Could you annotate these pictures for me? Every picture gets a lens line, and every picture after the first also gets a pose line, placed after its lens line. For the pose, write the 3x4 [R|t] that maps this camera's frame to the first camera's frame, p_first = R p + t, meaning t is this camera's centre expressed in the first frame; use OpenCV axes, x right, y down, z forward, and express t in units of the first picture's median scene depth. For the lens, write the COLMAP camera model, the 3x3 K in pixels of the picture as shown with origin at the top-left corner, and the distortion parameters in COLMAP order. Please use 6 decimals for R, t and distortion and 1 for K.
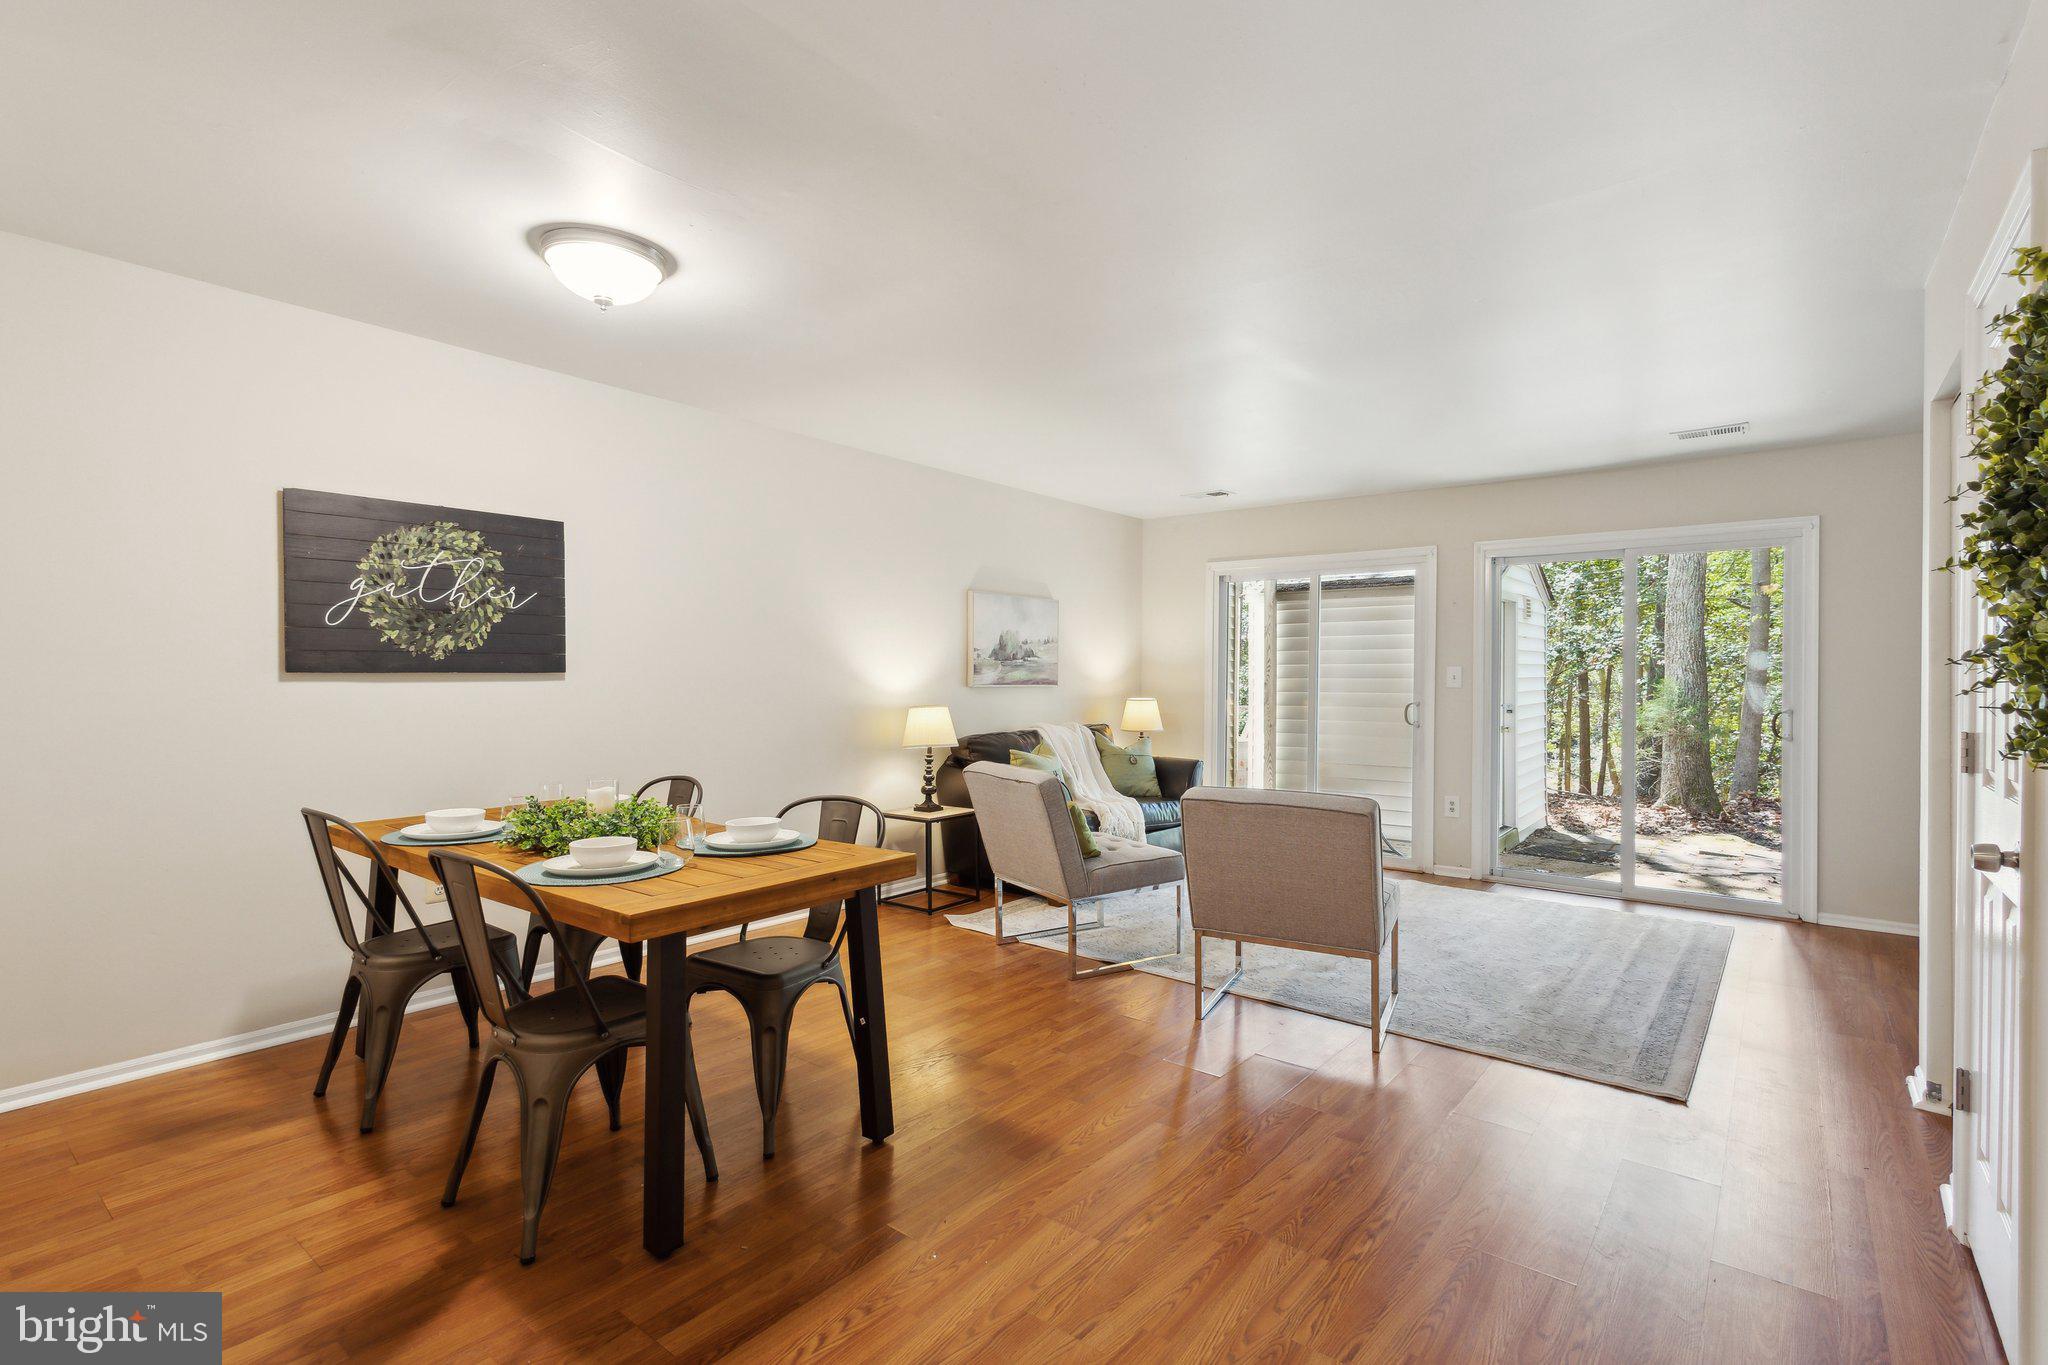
lens RADIAL K [[960.8, 0, 1024.0], [0, 960.8, 682.5], [0, 0, 1]] dist [-0.001127, -0.000476]
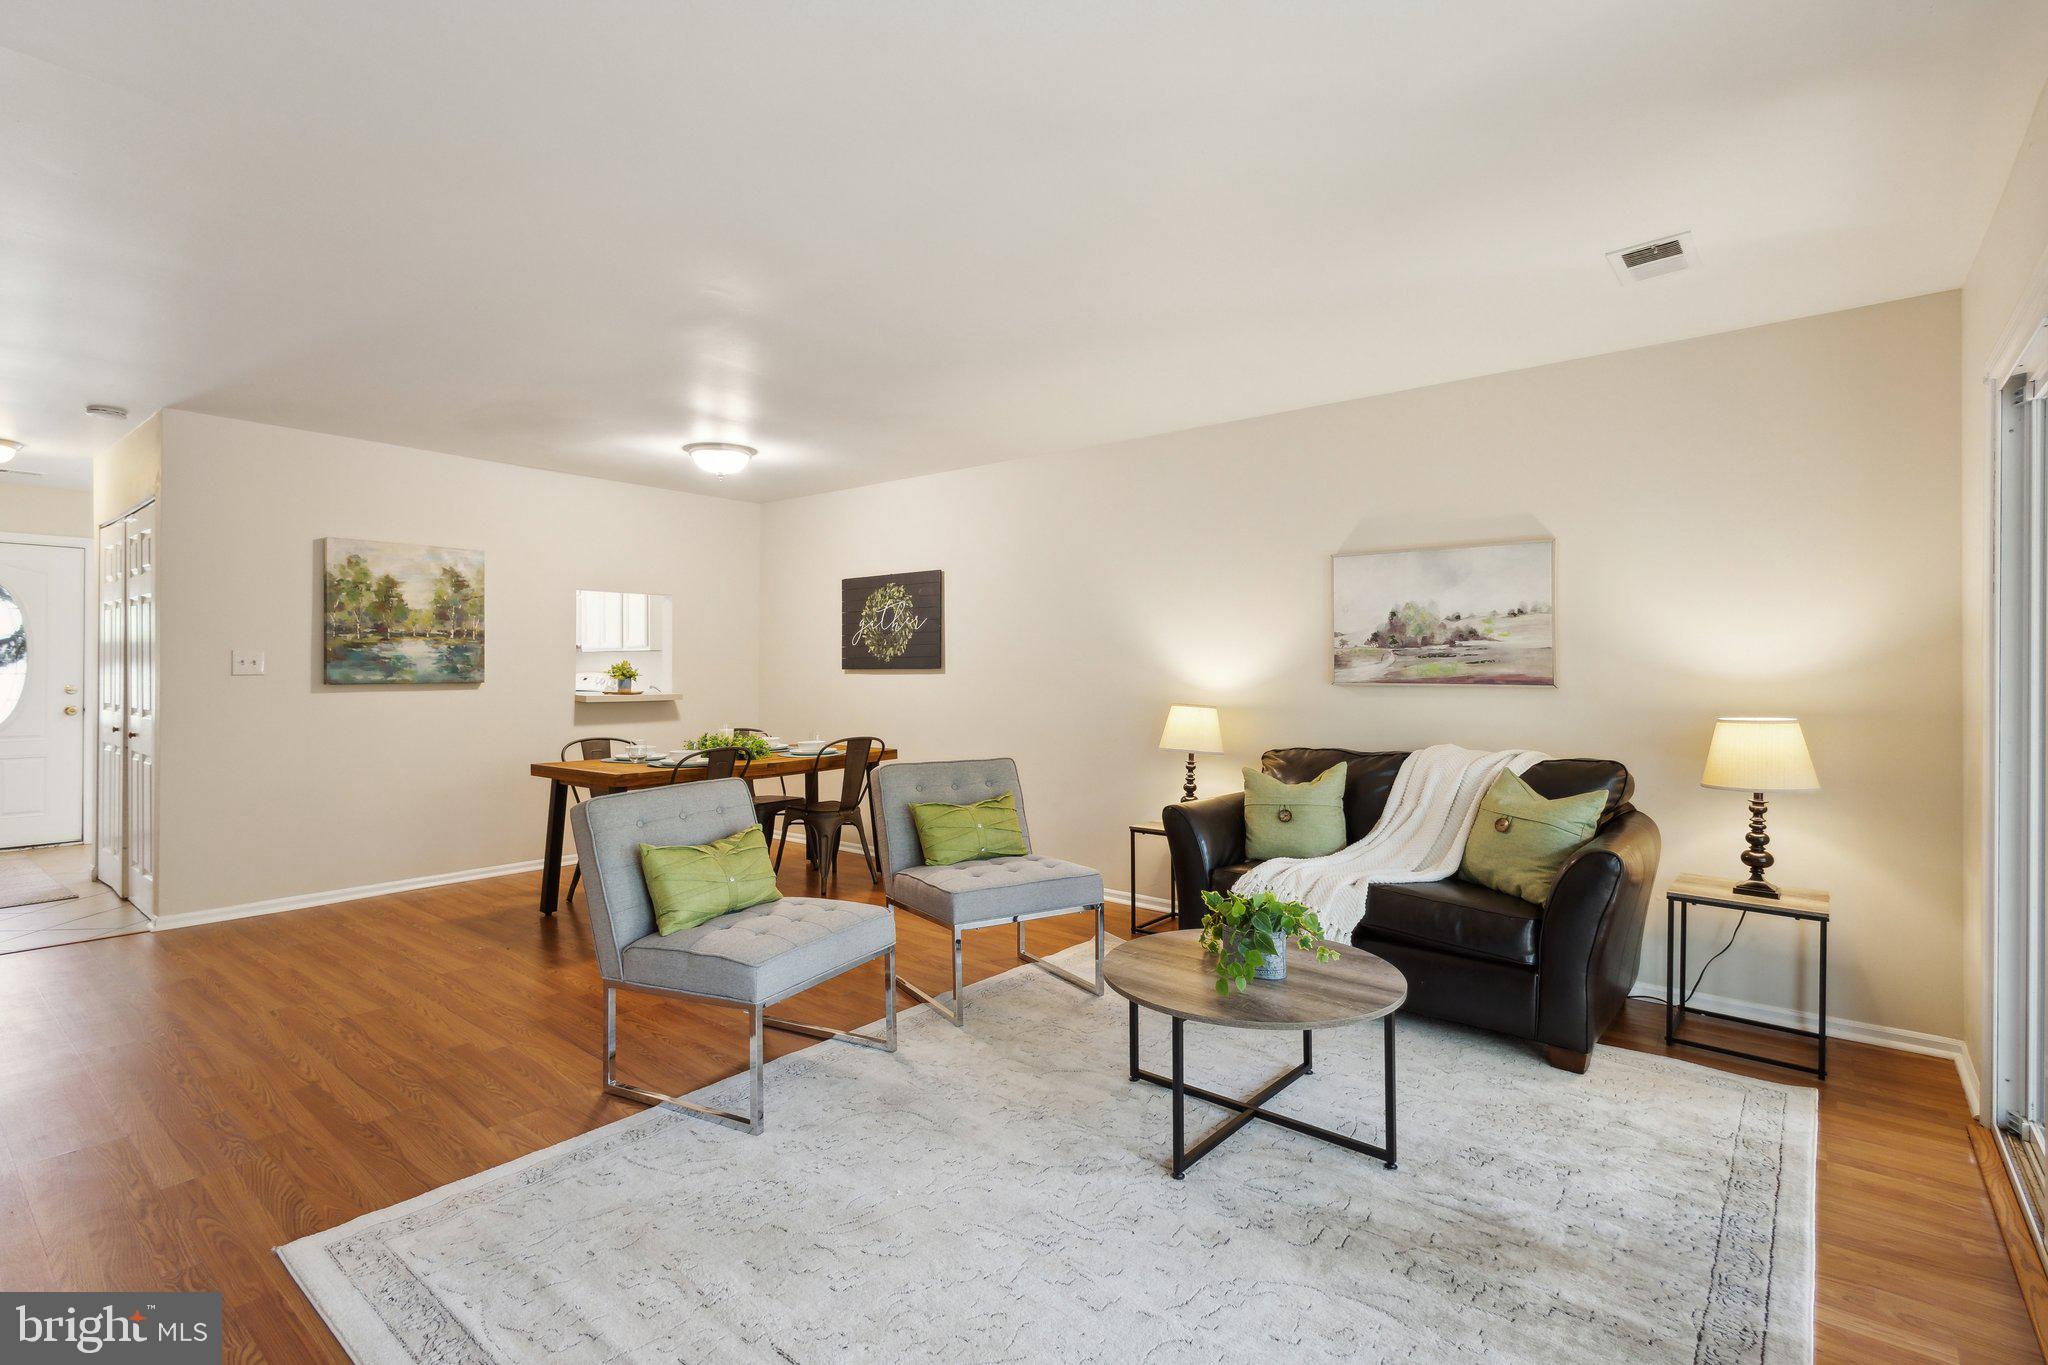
lens RADIAL K [[940.4, 0, 1024.0], [0, 940.4, 682.5], [0, 0, 1]] dist [-0.000773, -0.000142]
pose [[-0.014377, 0.015728, -0.999773, 1.141656], [-0.002542, 0.999872, 0.015766, -0.013684], [0.999893, 0.002768, -0.014335, 1.303525]]
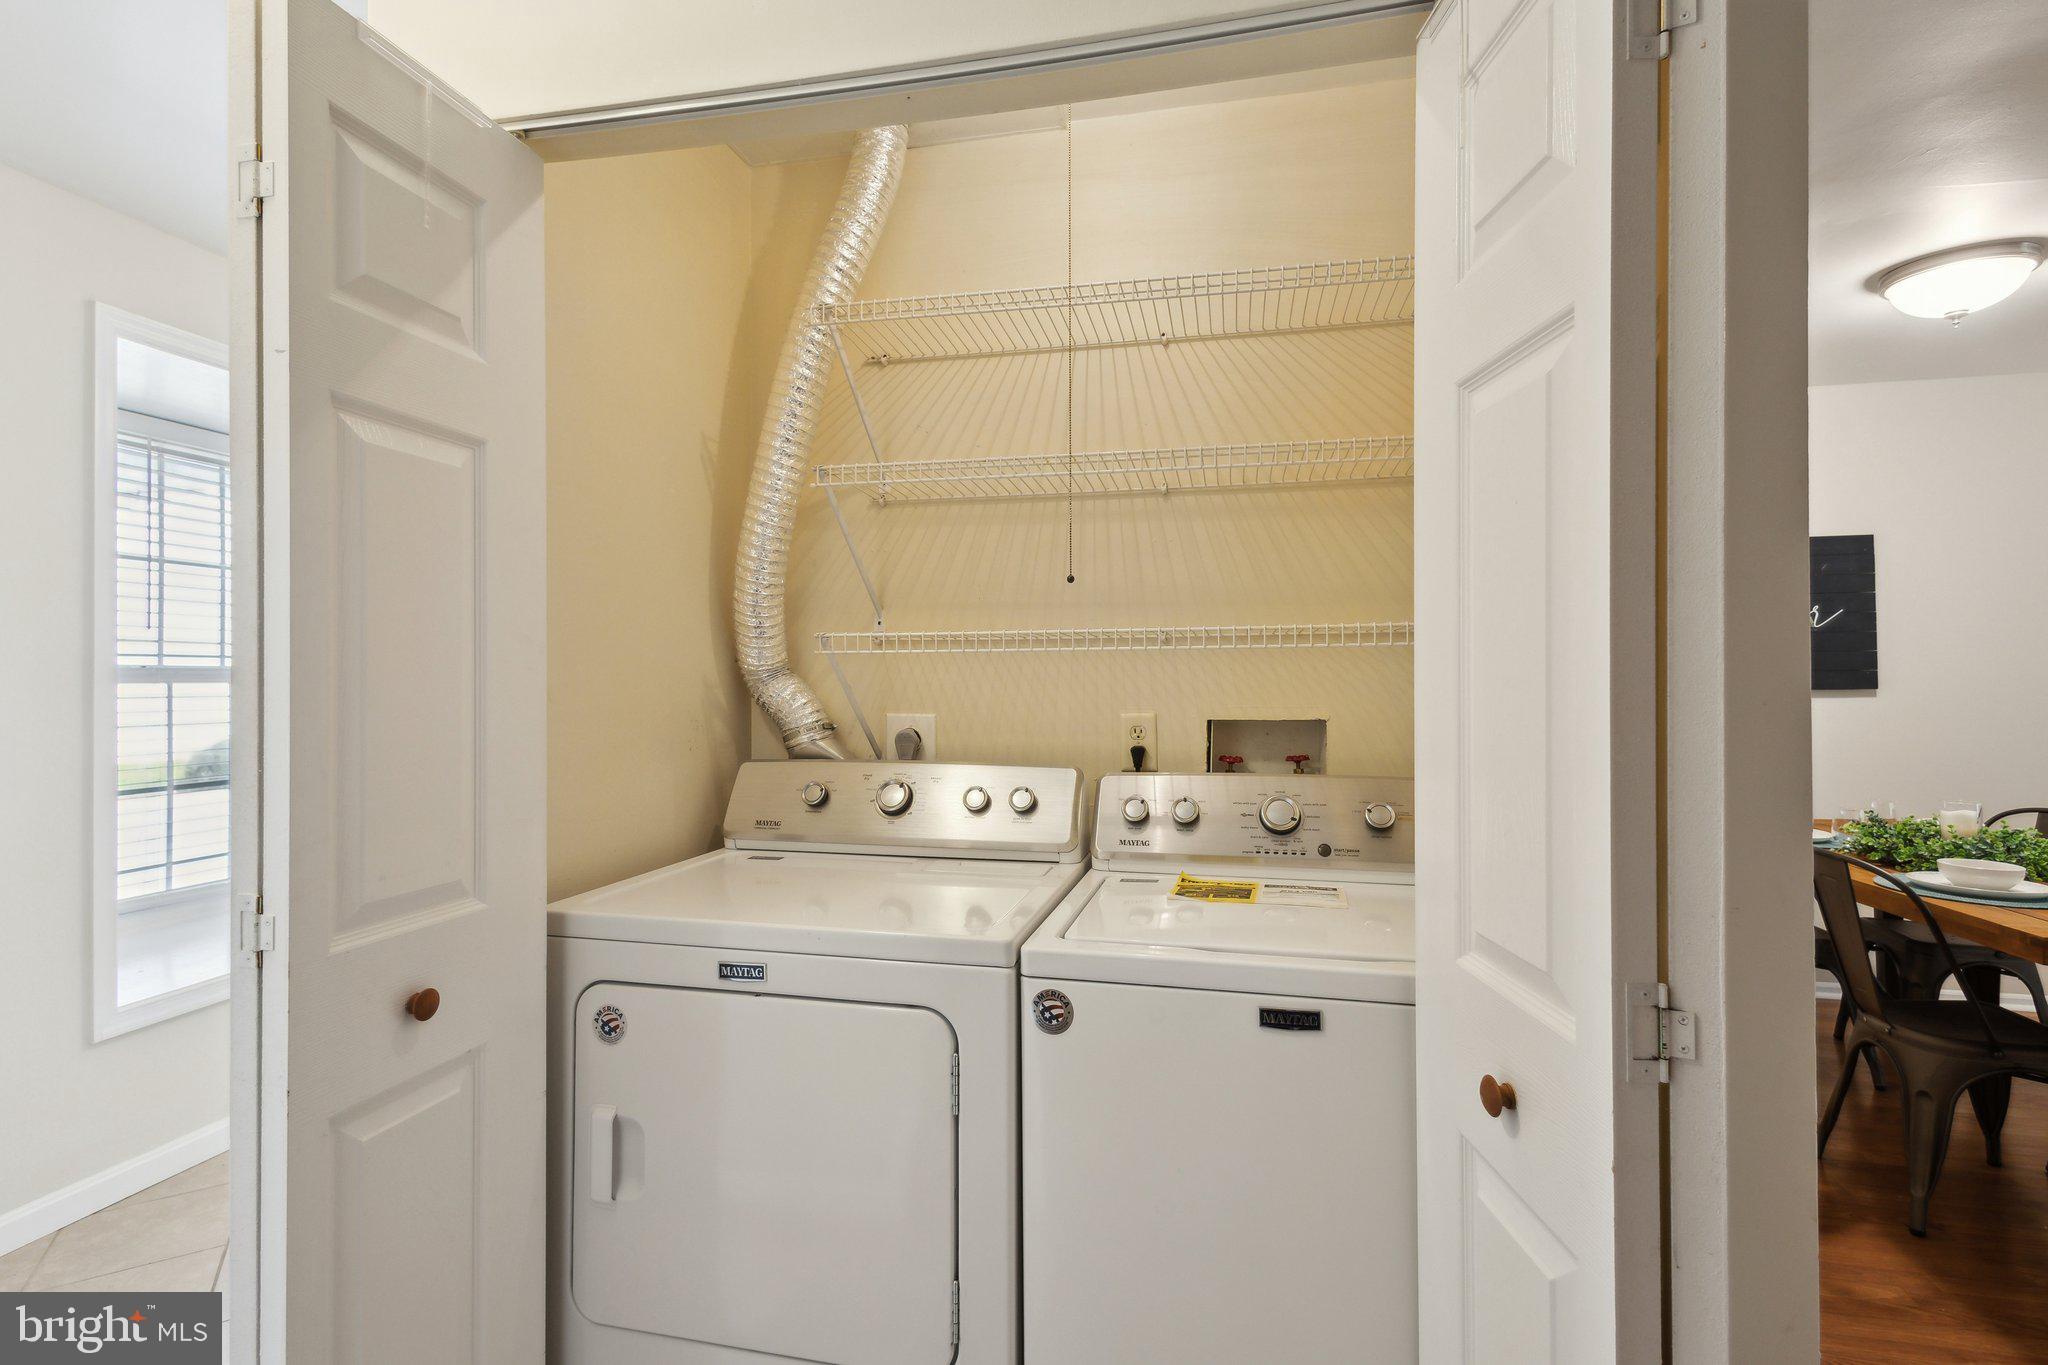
lens RADIAL K [[960.8, 0, 1024.0], [0, 960.8, 682.5], [0, 0, 1]] dist [-0.001127, -0.000476]
pose [[0.443480, -0.011835, -0.896206, 0.011220], [0.003861, 0.999929, -0.011294, -0.010223], [0.896276, 0.001549, 0.443494, -0.231823]]
